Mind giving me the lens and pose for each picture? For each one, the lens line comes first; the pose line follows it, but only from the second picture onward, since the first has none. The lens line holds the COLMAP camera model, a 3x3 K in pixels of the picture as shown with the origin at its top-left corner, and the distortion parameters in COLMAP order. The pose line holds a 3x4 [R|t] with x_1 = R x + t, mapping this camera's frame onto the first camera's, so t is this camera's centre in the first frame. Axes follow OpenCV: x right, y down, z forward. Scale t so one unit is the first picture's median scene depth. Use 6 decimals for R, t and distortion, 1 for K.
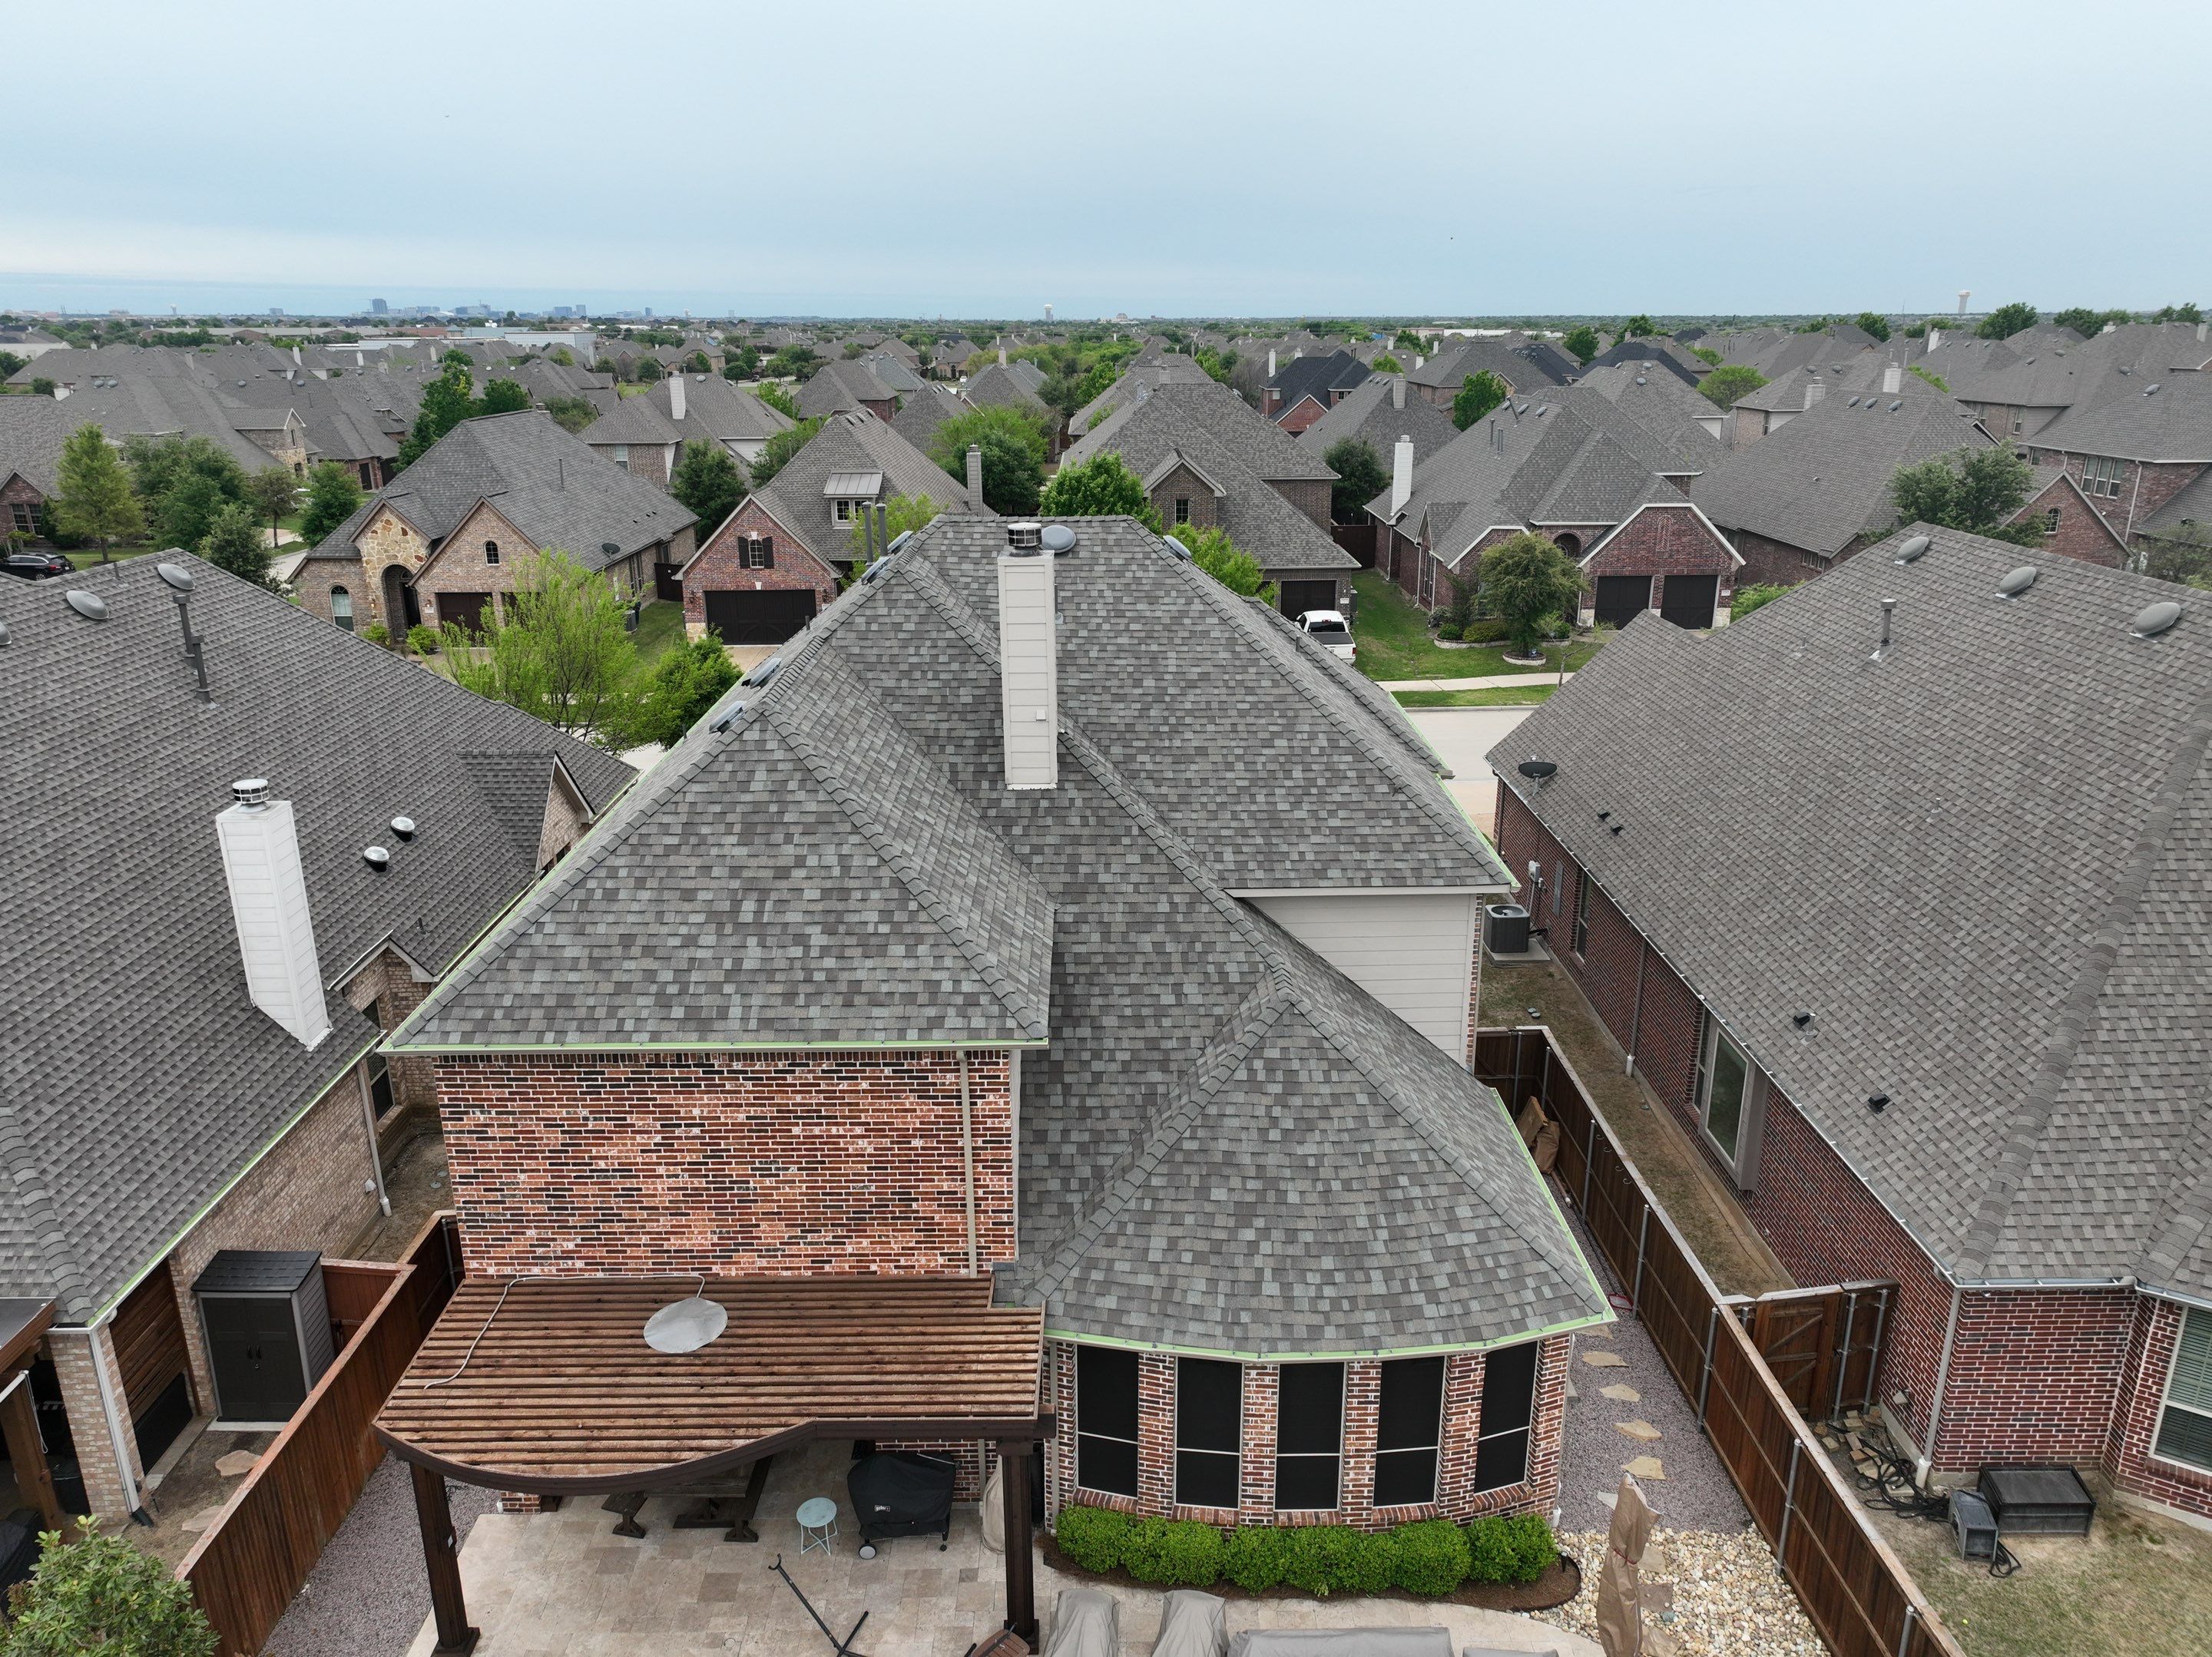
lens RADIAL K [[1555.6, 0, 1100.6], [0, 1555.6, 826.4], [0, 0, 1]] dist [0.008849, 0.012136]
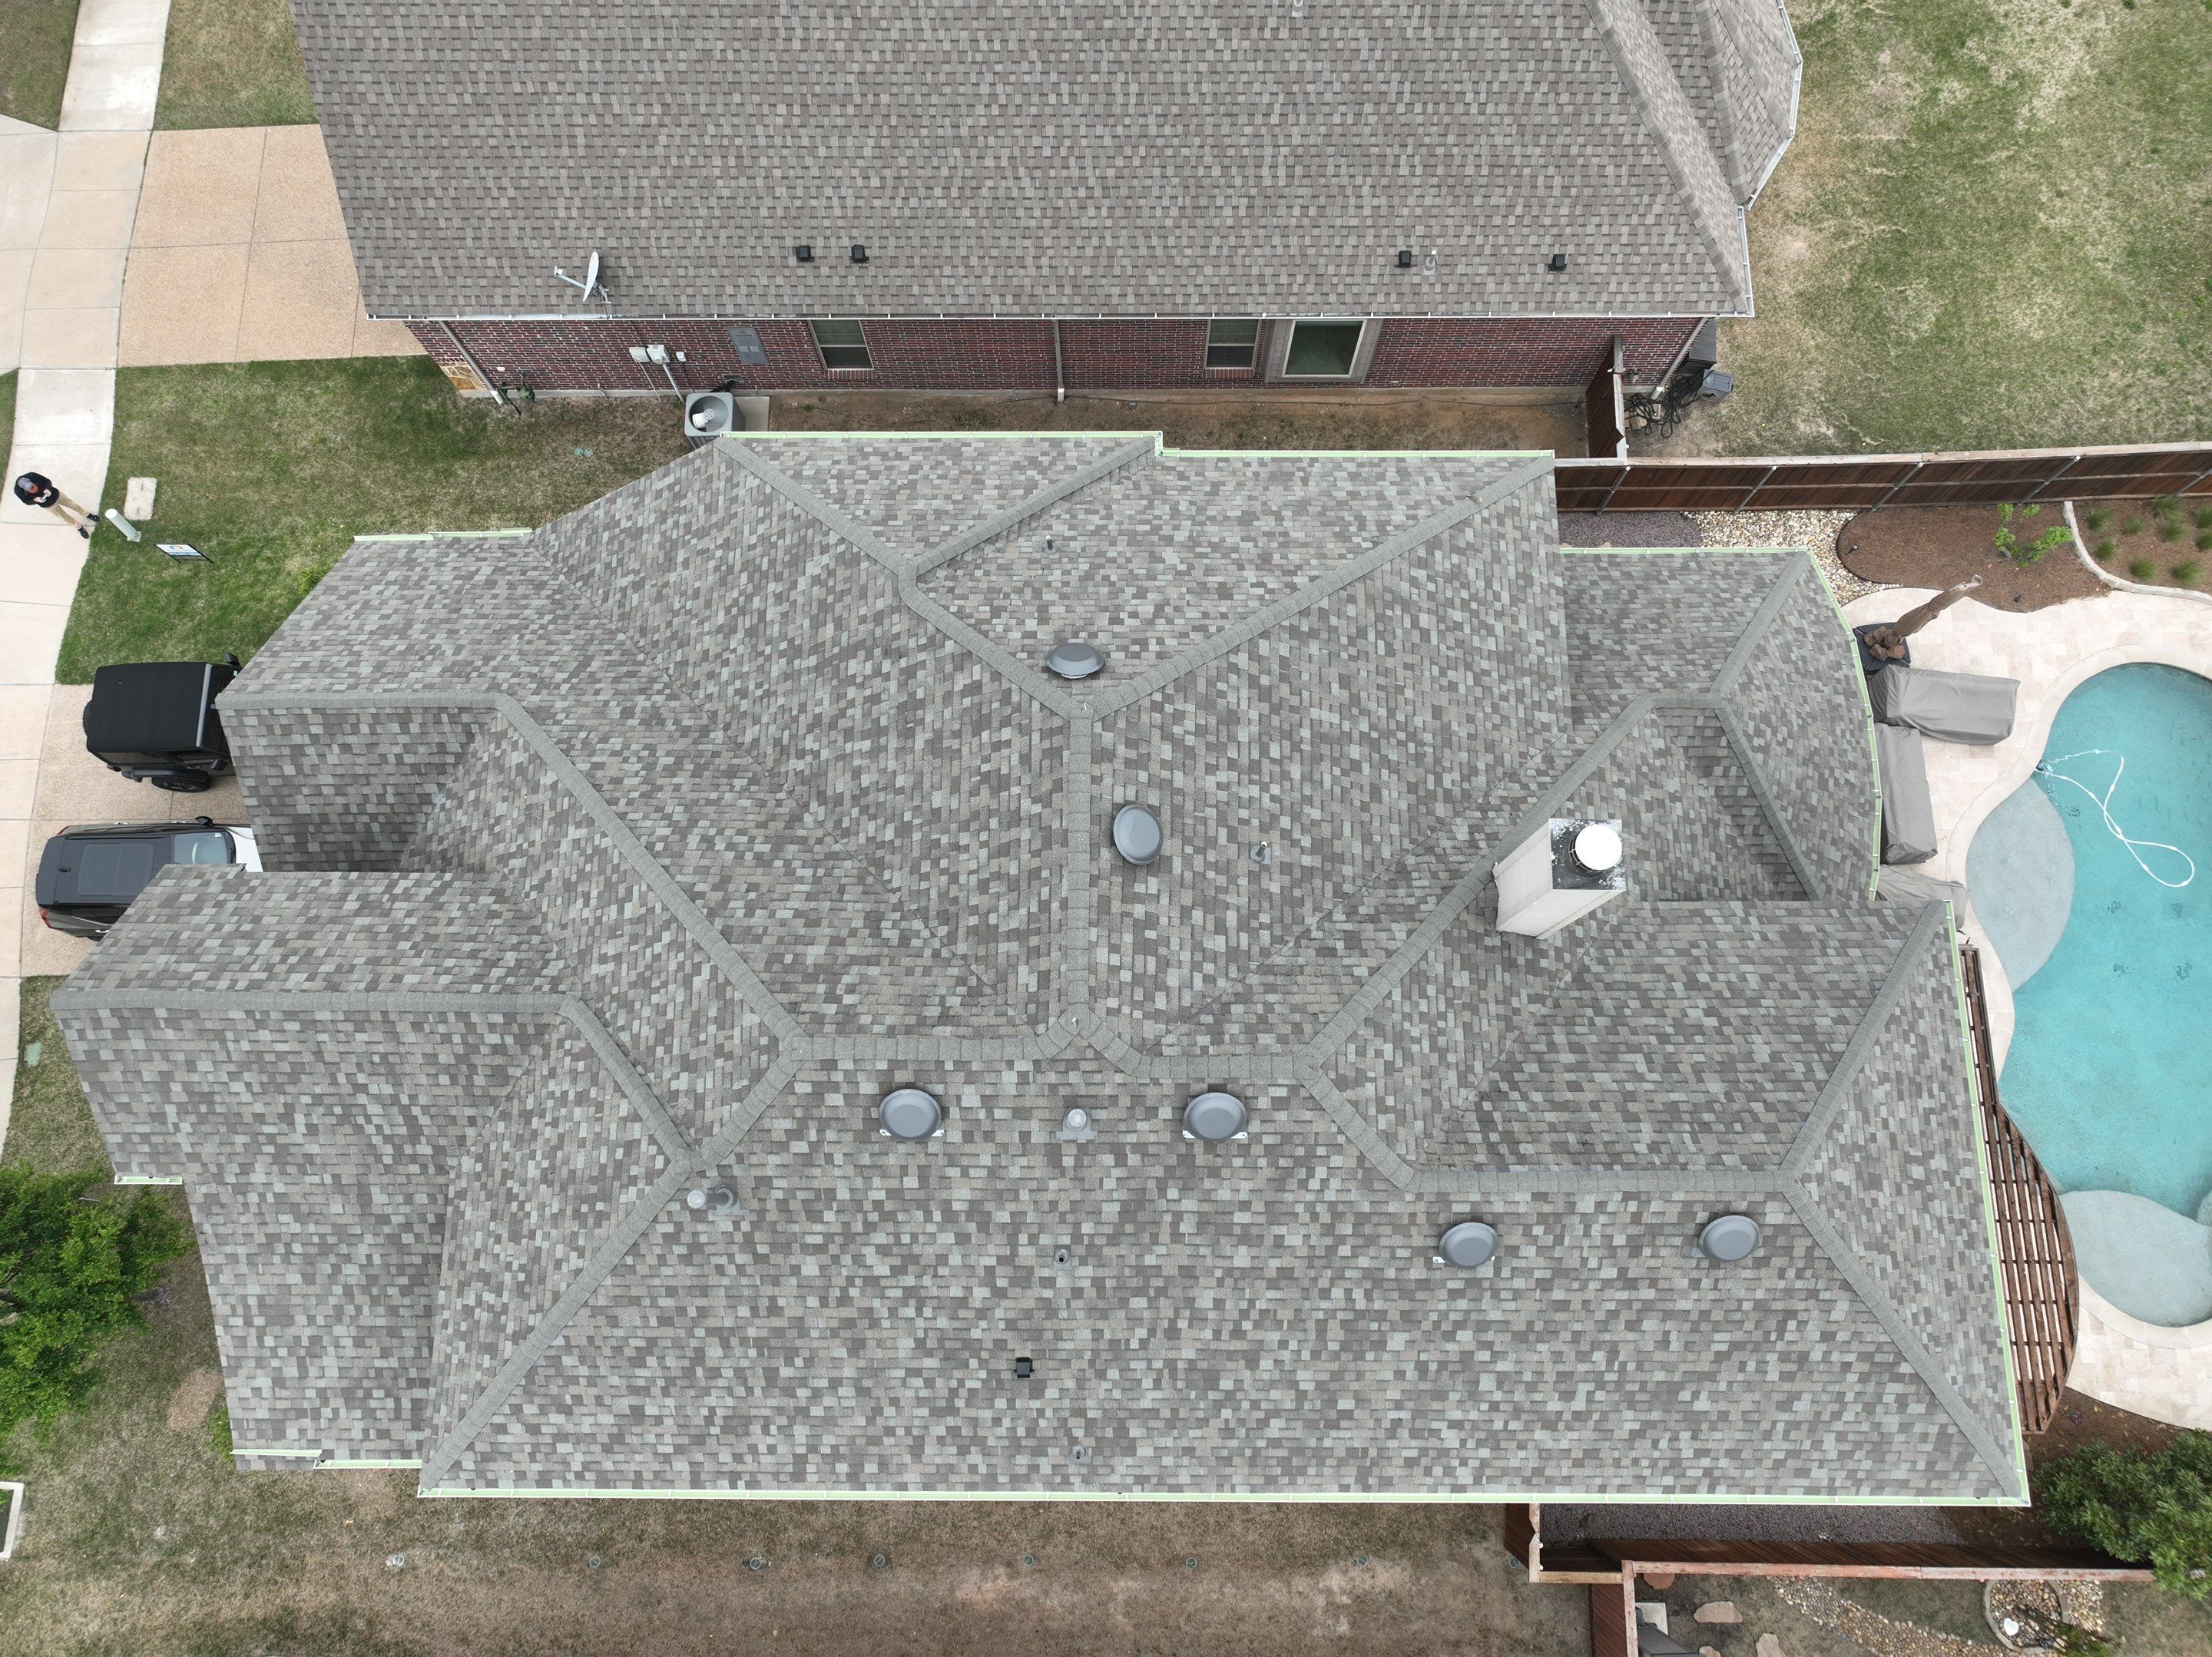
lens RADIAL K [[1555.6, 0, 1105.8], [0, 1555.6, 824.2], [0, 0, 1]] dist [0.008849, 0.012136]
pose [[0.005387, -0.969416, 0.245365, -0.213010], [0.316551, 0.234403, 0.919158, -0.914264], [-0.948560, 0.072719, 0.308132, 0.965745]]
